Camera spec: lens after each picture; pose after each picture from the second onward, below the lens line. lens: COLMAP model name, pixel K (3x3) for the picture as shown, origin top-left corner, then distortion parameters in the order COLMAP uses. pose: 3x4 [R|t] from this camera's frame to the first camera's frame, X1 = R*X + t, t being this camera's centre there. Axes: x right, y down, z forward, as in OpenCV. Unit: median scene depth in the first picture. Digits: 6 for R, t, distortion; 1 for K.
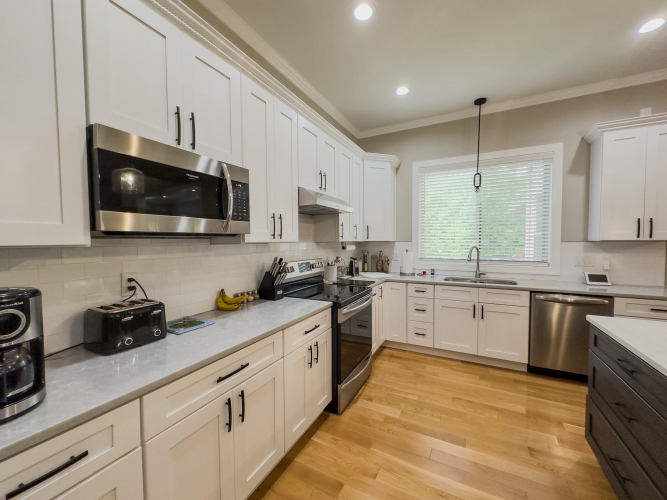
lens RADIAL K [[267.4, 0, 329.7], [0, 267.4, 247.6], [0, 0, 1]] dist [-0.003538, 0.001192]
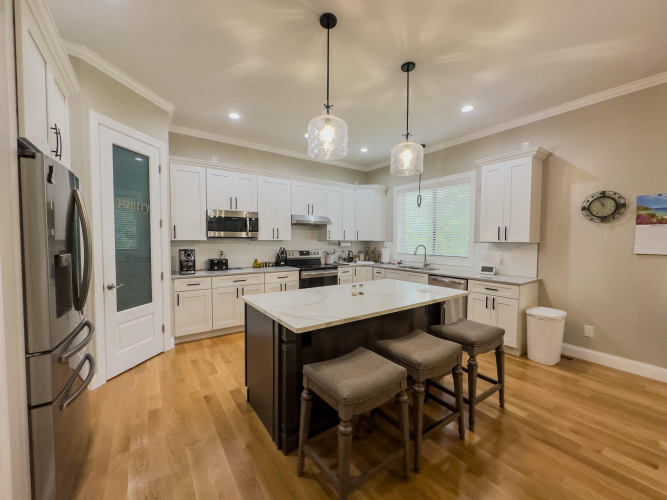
lens RADIAL K [[267.4, 0, 336.8], [0, 267.4, 252.3], [0, 0, 1]] dist [-0.003538, 0.001192]
pose [[0.893435, 0.032299, -0.448029, 0.954105], [-0.021111, 0.999329, 0.029944, 0.001930], [0.448695, -0.017295, 0.893517, -0.609611]]
